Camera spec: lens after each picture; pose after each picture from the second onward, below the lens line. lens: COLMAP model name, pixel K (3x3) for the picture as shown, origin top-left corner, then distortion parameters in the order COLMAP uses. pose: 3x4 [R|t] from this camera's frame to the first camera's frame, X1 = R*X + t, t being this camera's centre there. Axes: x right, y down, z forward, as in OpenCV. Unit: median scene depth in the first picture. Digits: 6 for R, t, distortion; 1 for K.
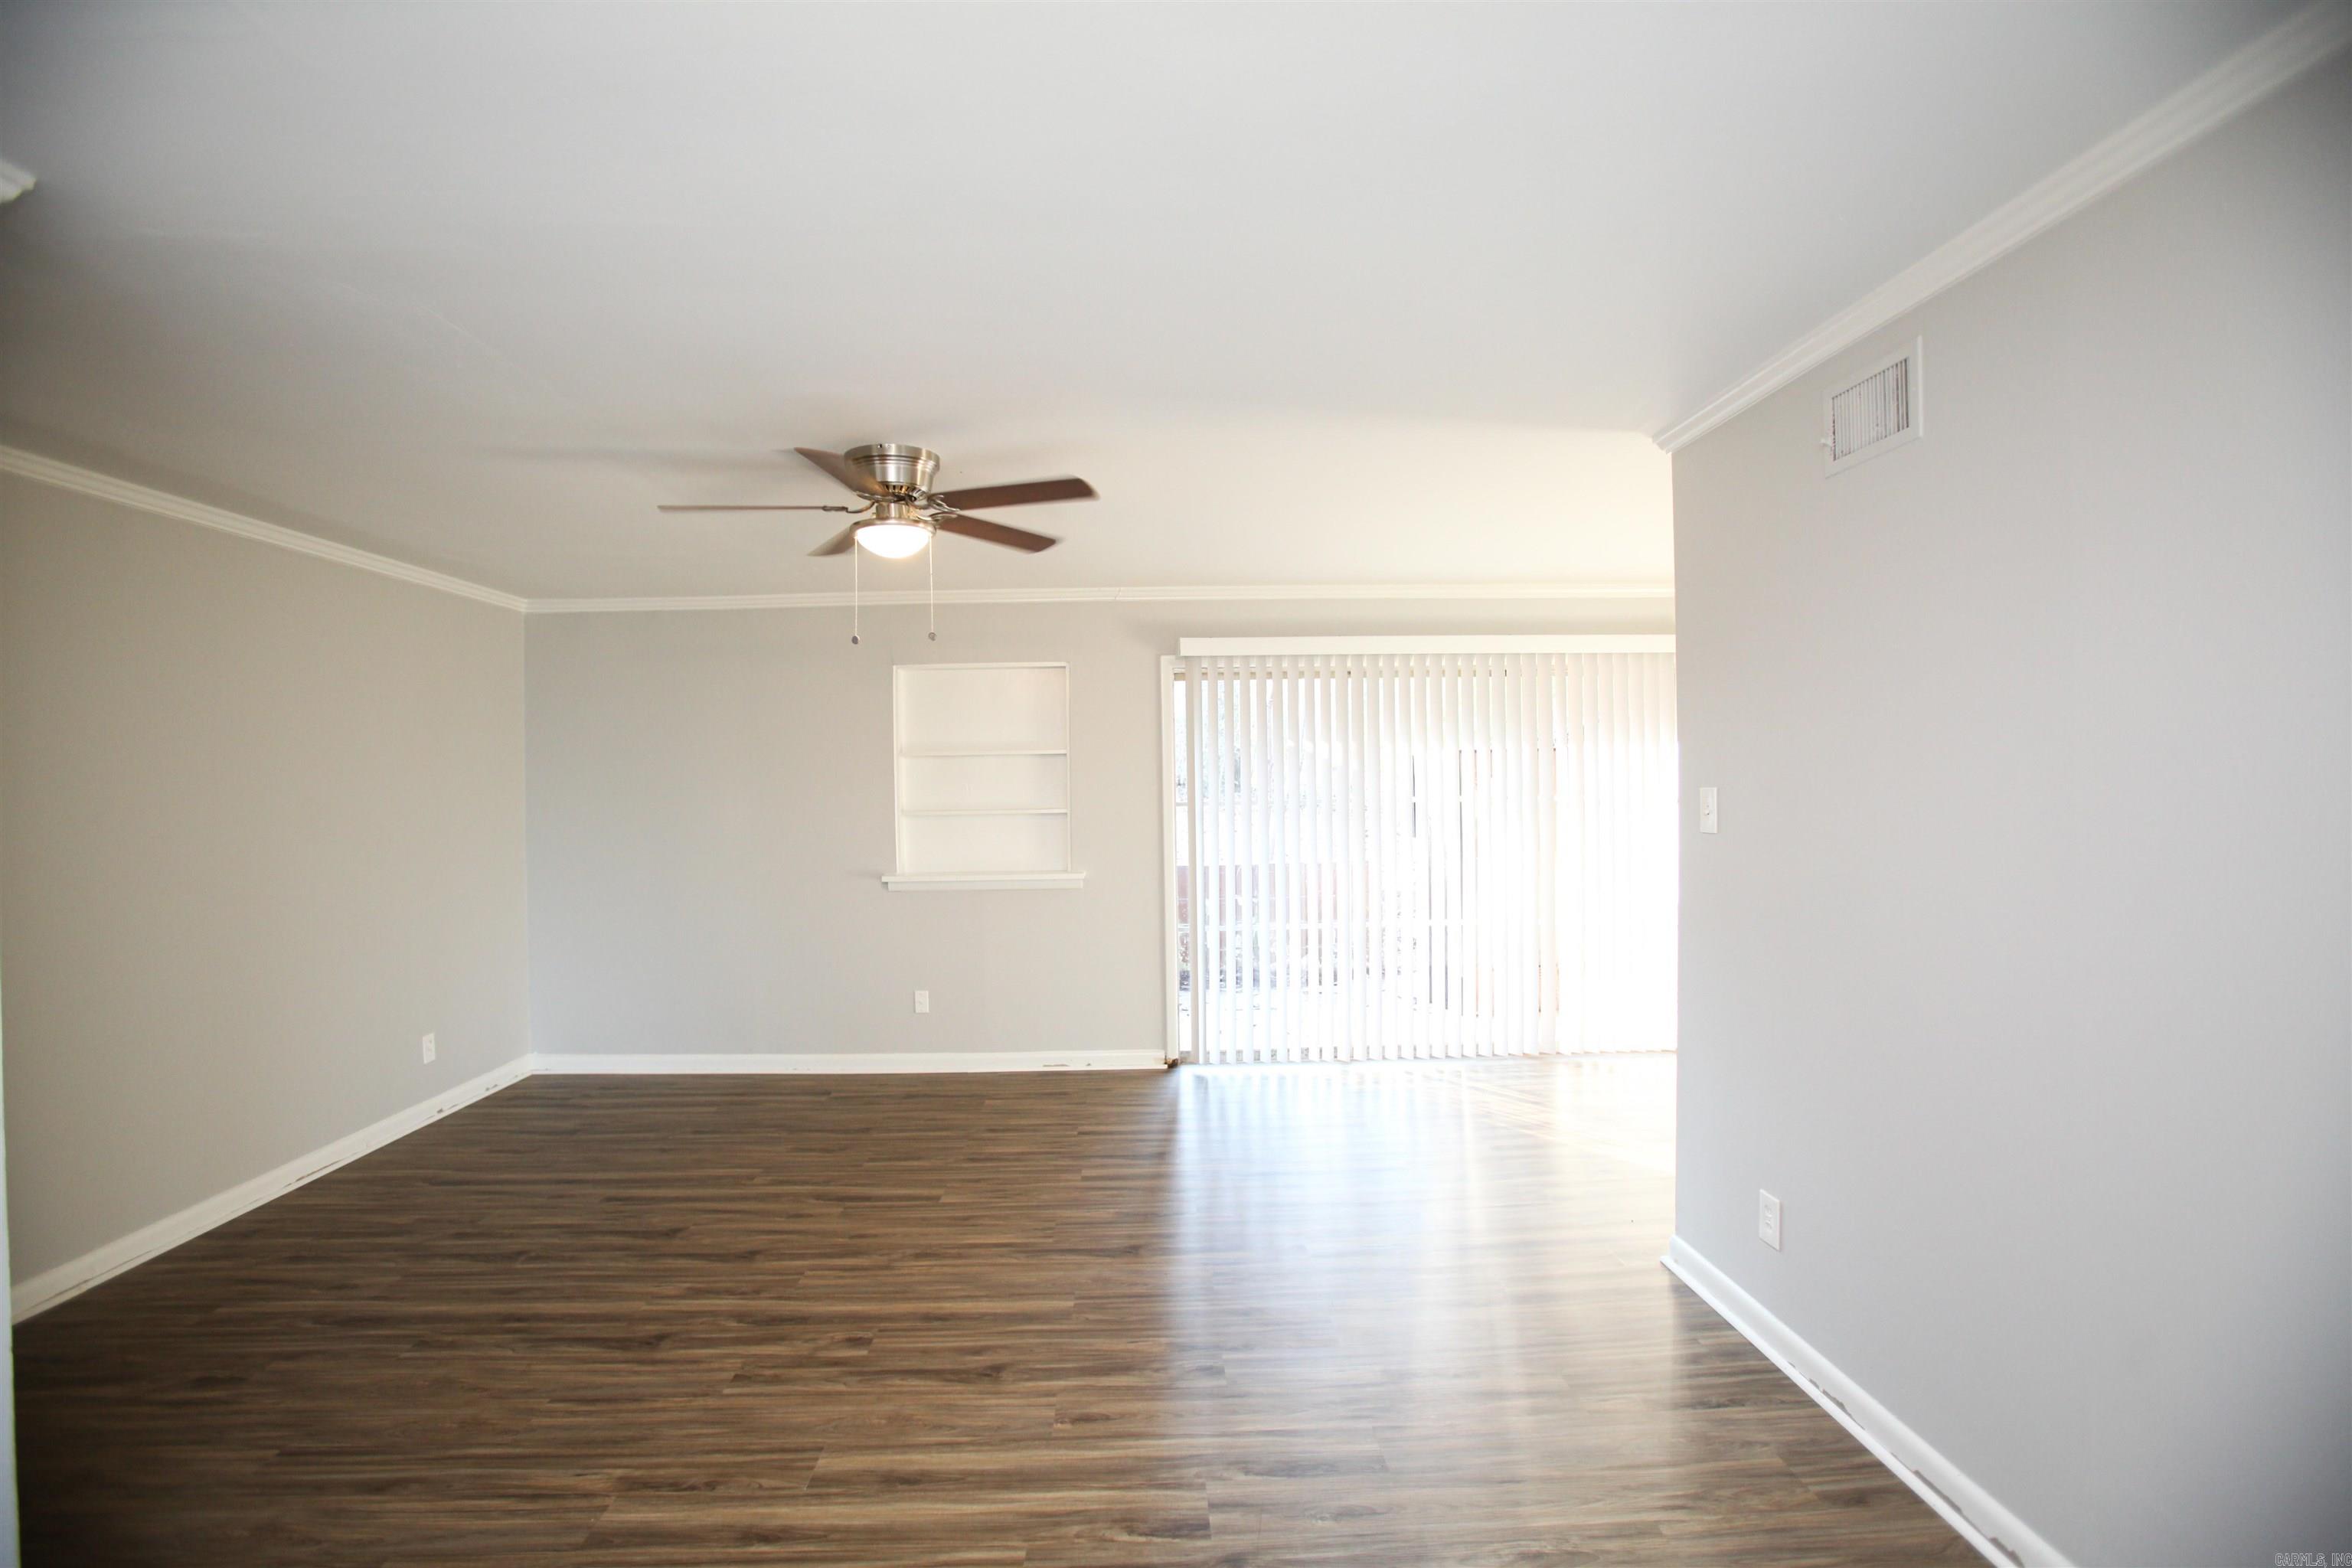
lens RADIAL K [[1082.4, 0, 1174.9], [0, 1082.4, 785.9], [0, 0, 1]] dist [-0.024443, 0.003330]
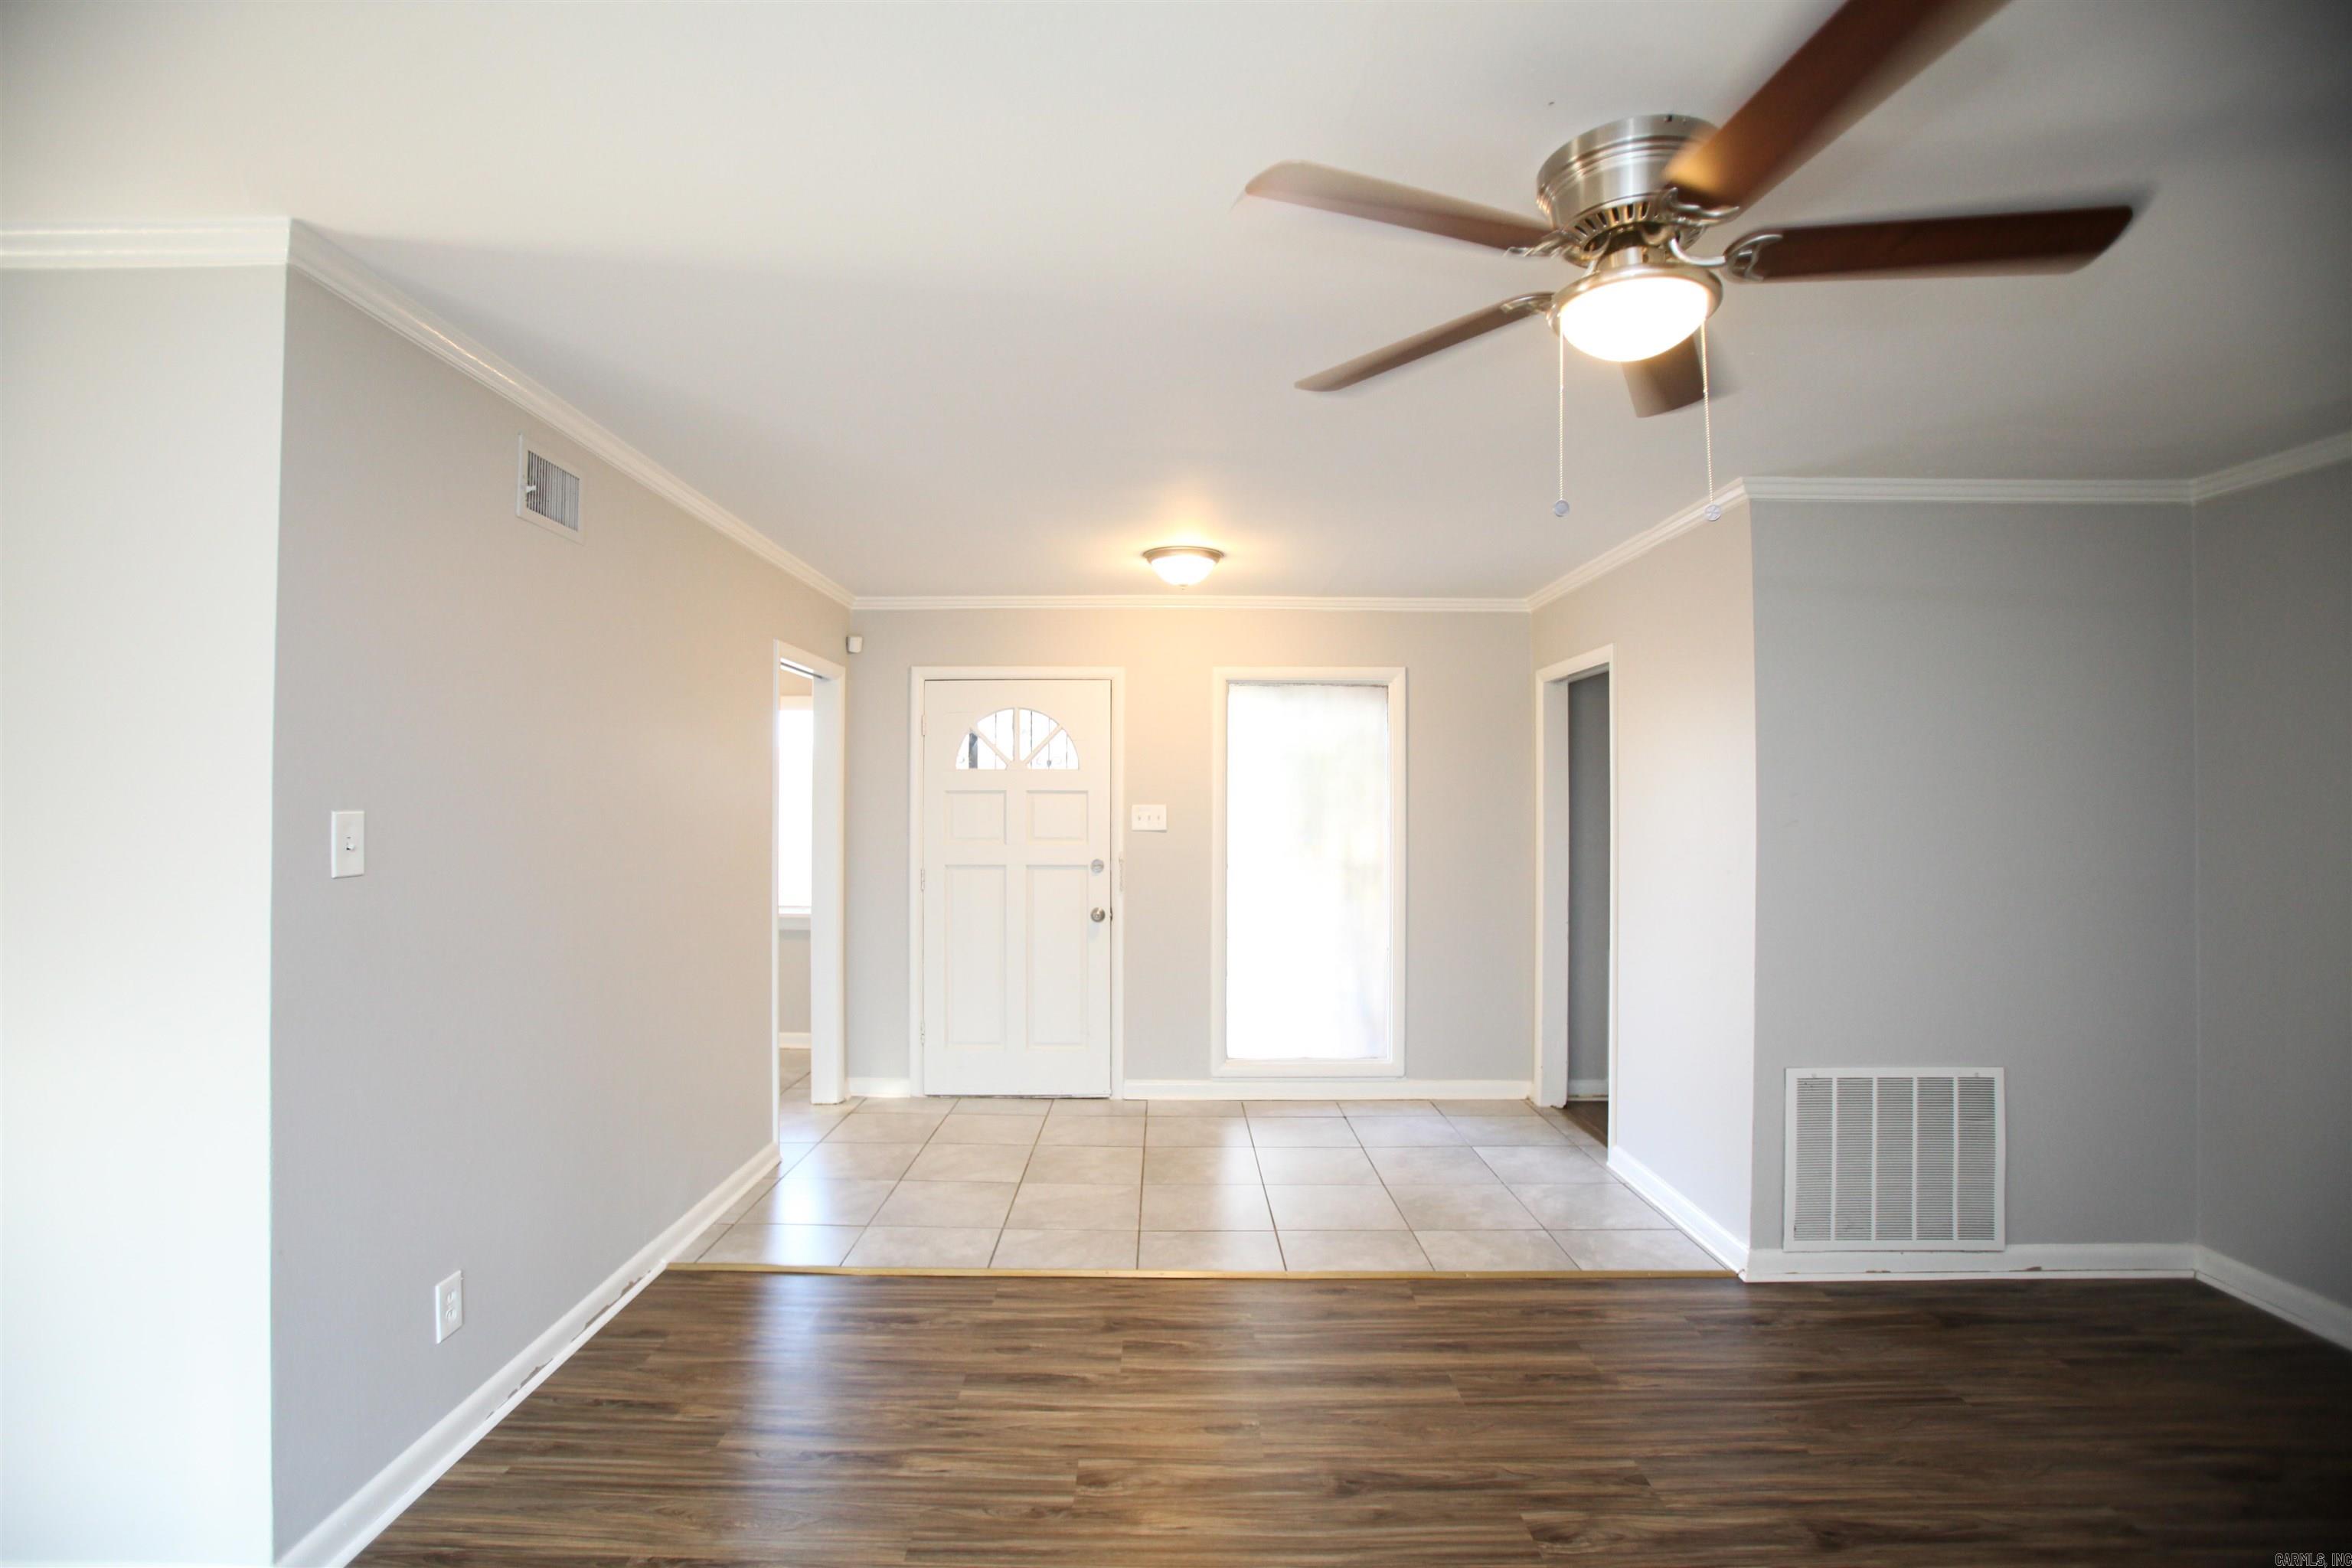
lens RADIAL K [[1082.4, 0, 1172.8], [0, 1082.4, 786.4], [0, 0, 1]] dist [-0.024443, 0.003330]
pose [[-0.999447, 0.013155, 0.030549, -0.068829], [0.012929, 0.999888, -0.007603, -0.003908], [-0.030645, -0.007204, -0.999504, 1.980698]]
